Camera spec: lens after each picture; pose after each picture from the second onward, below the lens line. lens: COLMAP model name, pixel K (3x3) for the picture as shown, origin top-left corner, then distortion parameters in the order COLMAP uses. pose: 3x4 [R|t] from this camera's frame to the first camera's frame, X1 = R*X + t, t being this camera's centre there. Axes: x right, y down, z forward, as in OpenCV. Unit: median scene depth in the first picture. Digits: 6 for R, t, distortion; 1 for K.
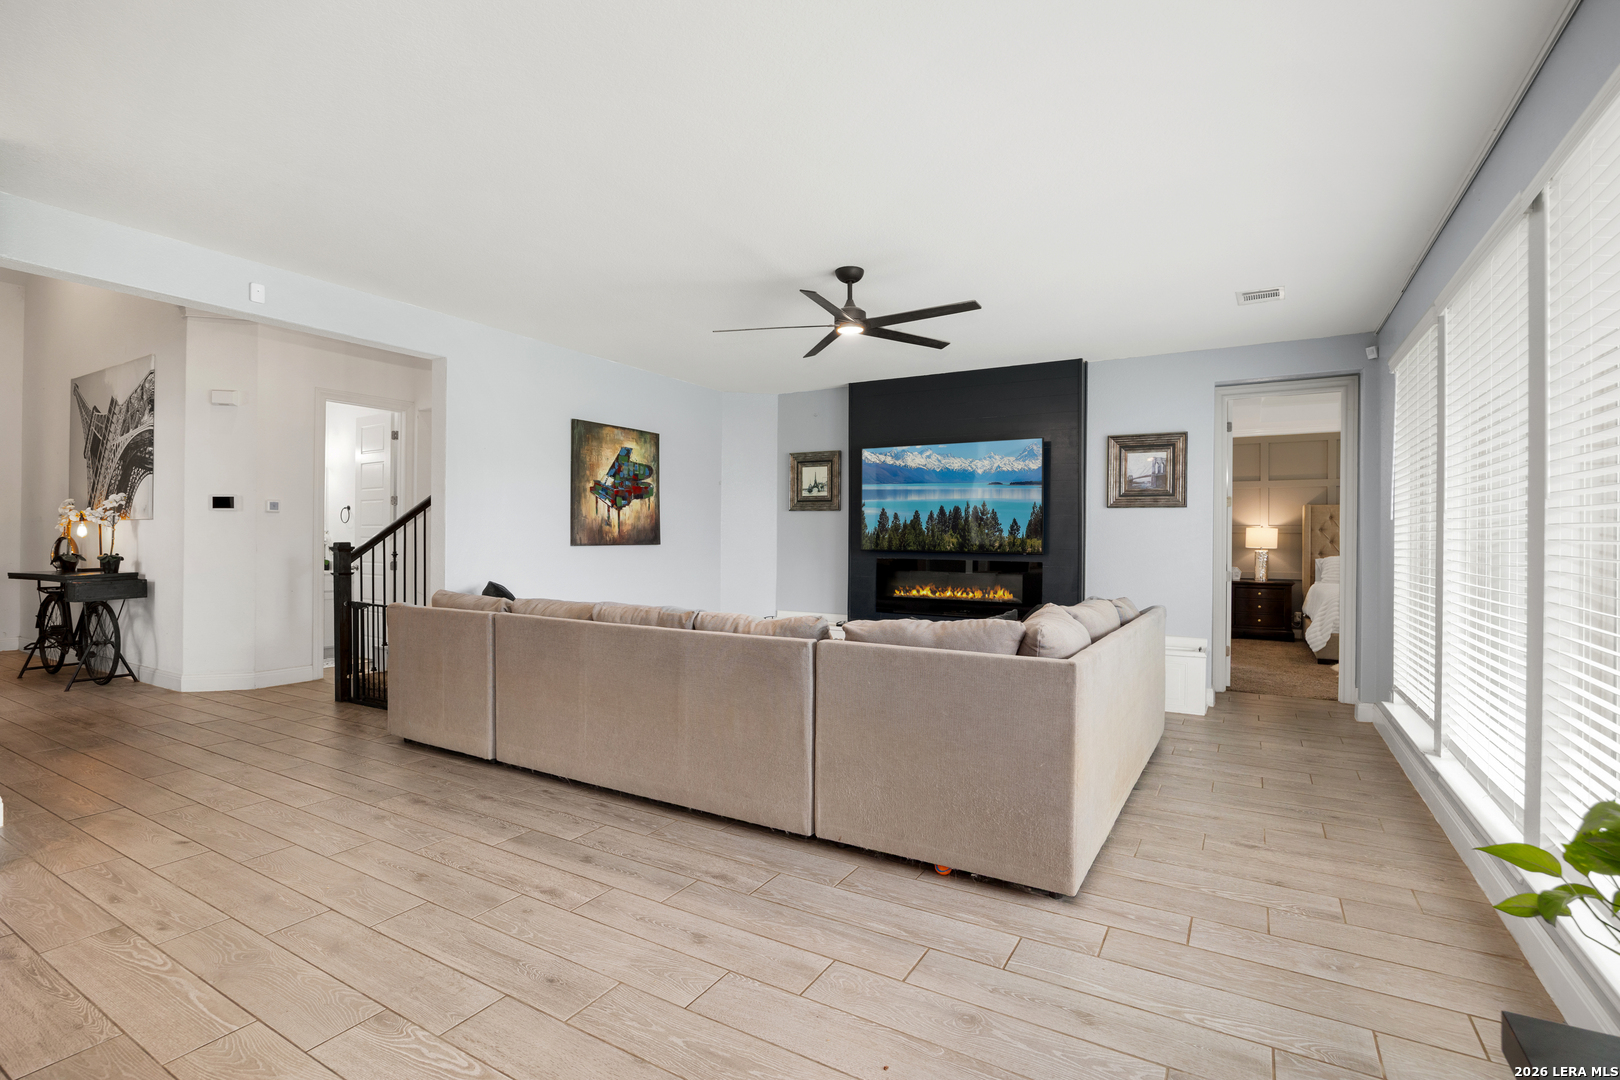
lens RADIAL K [[741.8, 0, 811.8], [0, 741.8, 545.0], [0, 0, 1]] dist [-0.010372, 0.000155]
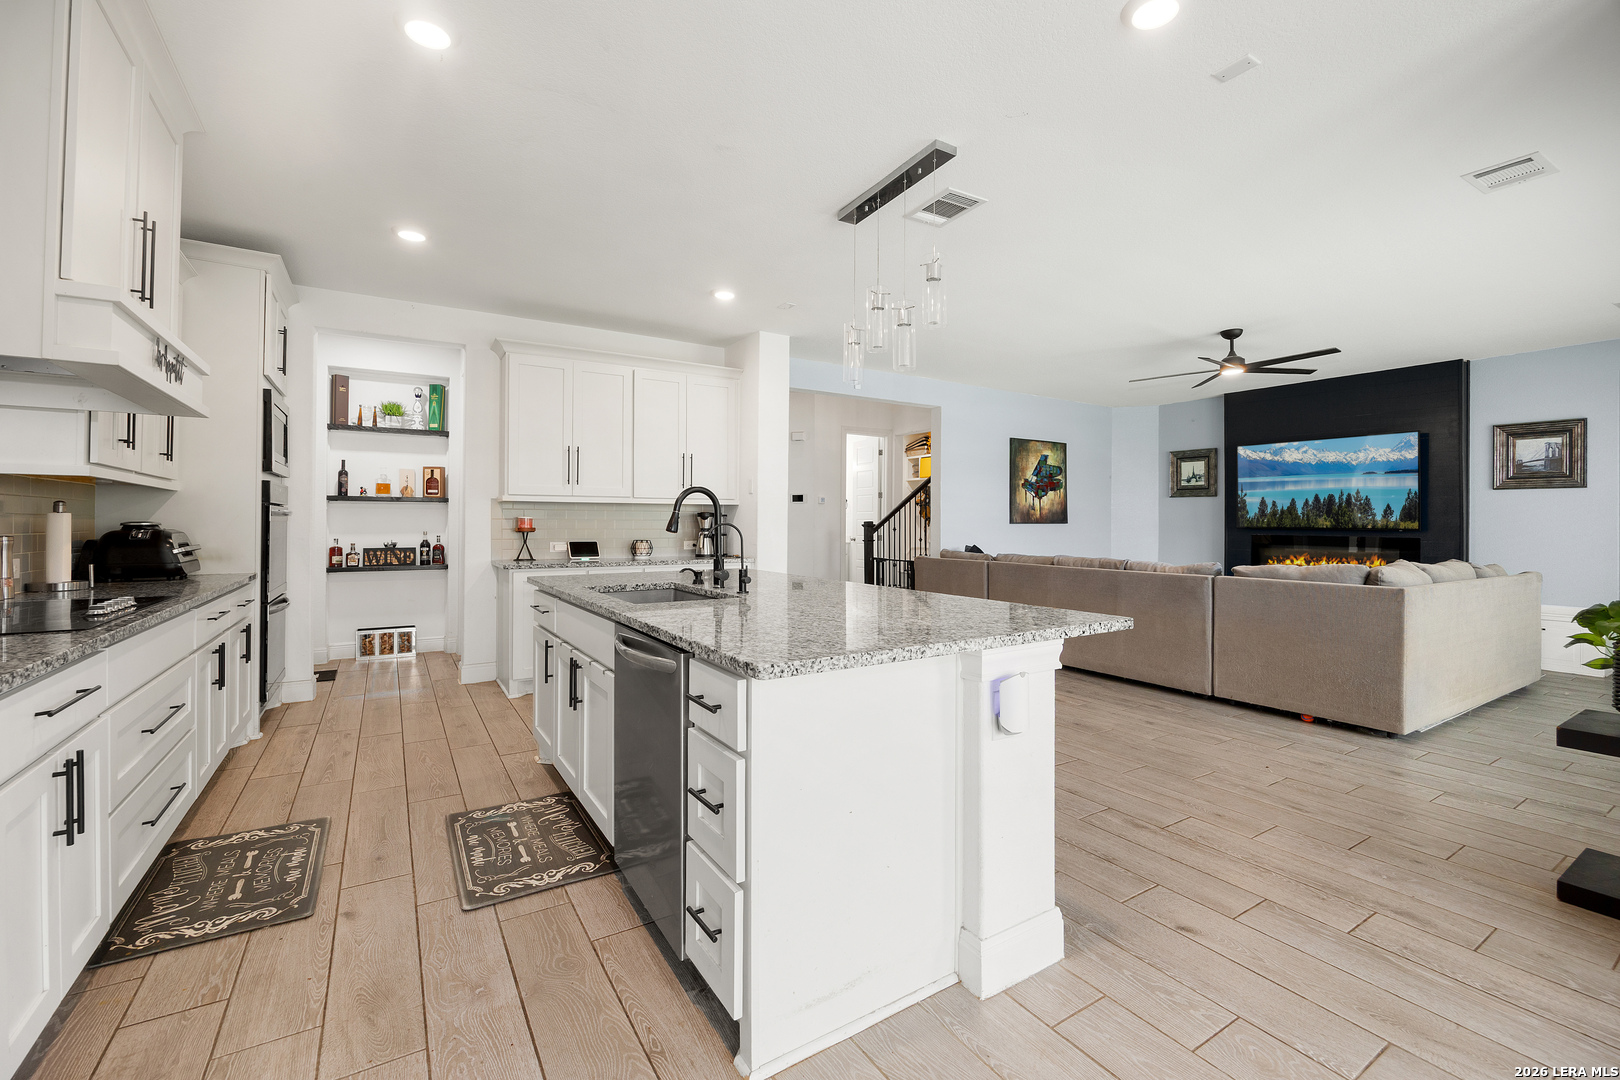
lens RADIAL K [[690.6, 0, 812.7], [0, 690.6, 522.3], [0, 0, 1]] dist [-0.008351, -0.000299]
pose [[0.890369, -0.002065, -0.455235, -0.048050], [-0.004473, 0.999902, -0.013283, 0.018289], [0.455218, 0.013863, 0.890272, -0.401859]]
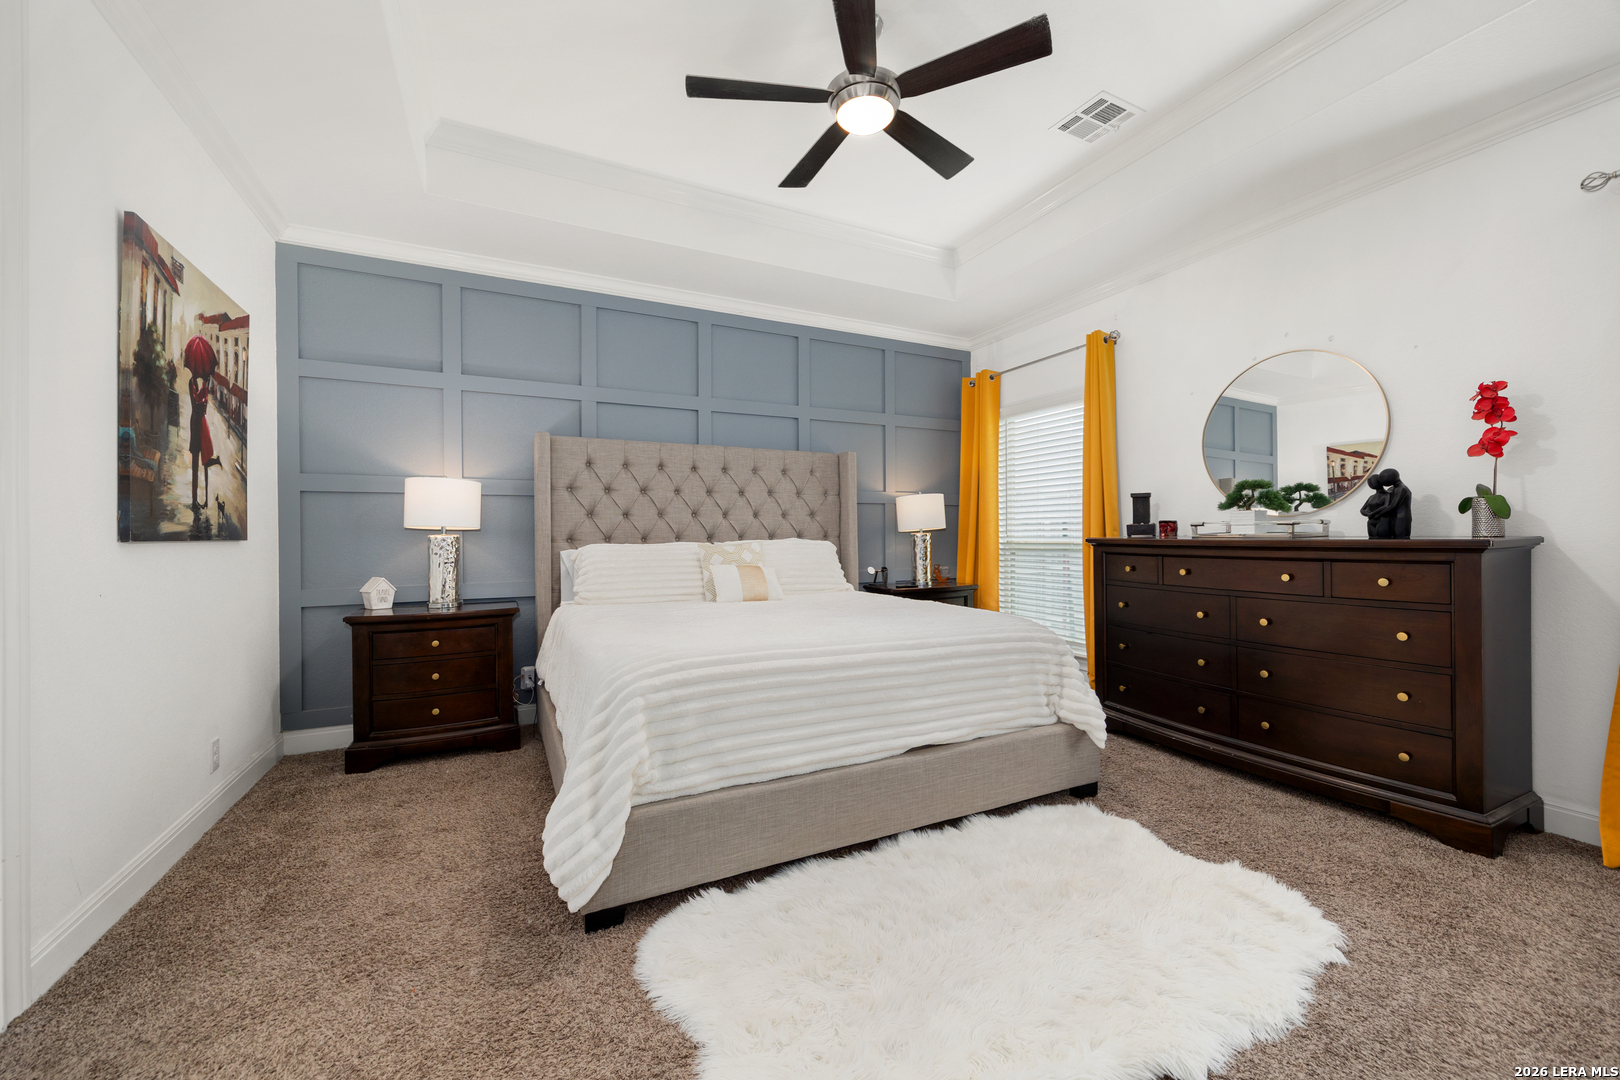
lens RADIAL K [[619.6, 0, 805.2], [0, 619.6, 534.9], [0, 0, 1]] dist [0.001684, 0.000123]
pose [[0.547925, -0.007621, 0.836493, 0.391647], [0.012470, 0.999922, 0.000941, 0.009042], [-0.836435, 0.009915, 0.547977, 0.584412]]
